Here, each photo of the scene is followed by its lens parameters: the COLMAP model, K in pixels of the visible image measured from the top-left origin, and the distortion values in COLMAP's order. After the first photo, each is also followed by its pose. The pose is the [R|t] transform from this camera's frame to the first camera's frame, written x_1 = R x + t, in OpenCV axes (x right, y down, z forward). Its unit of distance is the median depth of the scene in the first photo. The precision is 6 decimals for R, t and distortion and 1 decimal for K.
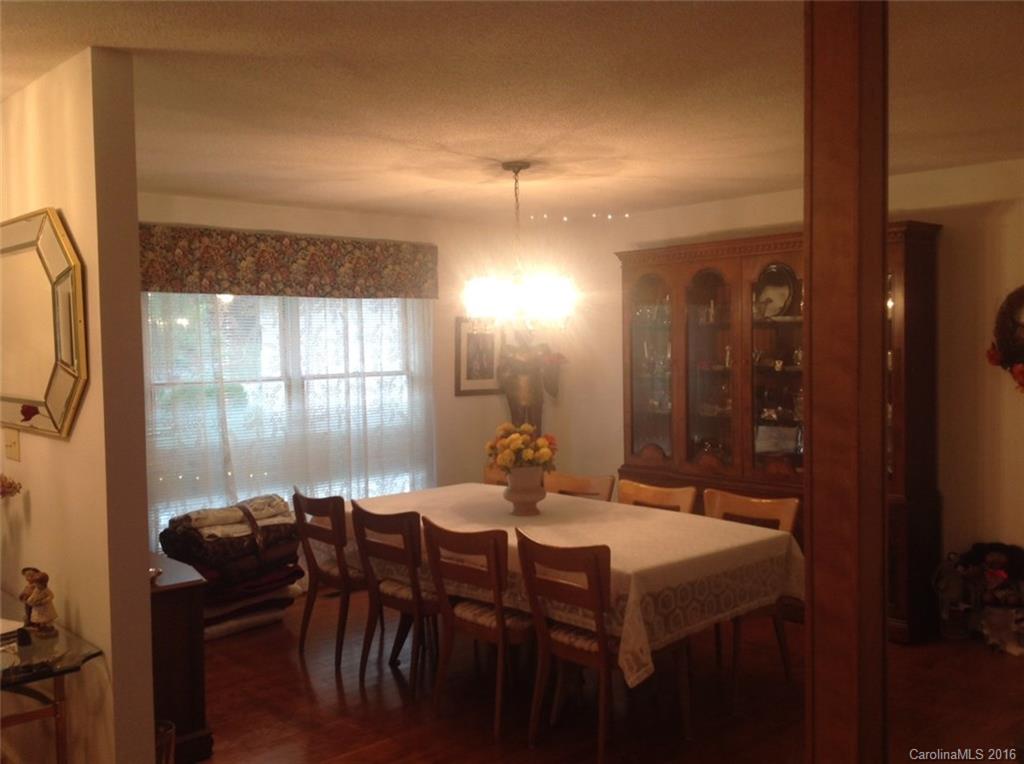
lens RADIAL K [[962.8, 0, 512.0], [0, 962.8, 382.0], [0, 0, 1]] dist [0.141800, -0.291408]
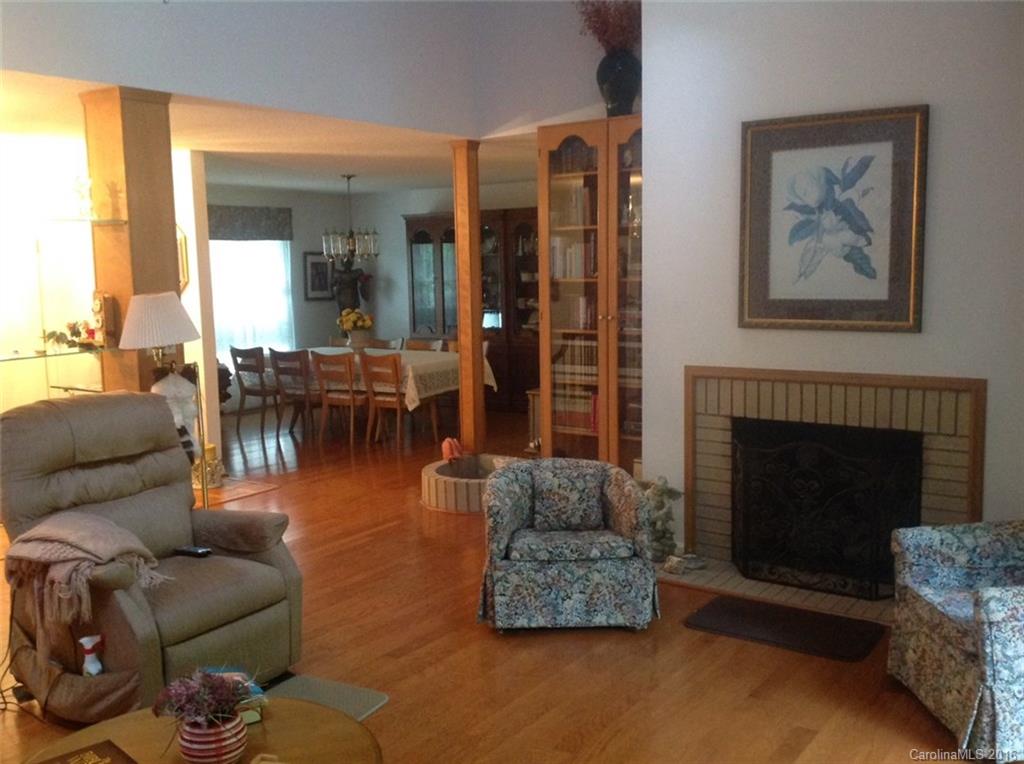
lens RADIAL K [[962.8, 0, 512.0], [0, 962.8, 382.0], [0, 0, 1]] dist [0.141800, -0.291408]
pose [[0.977591, -0.026420, 0.208847, -0.115696], [0.010617, 0.997018, 0.076430, 0.054865], [-0.210243, -0.072500, 0.974957, -1.239057]]
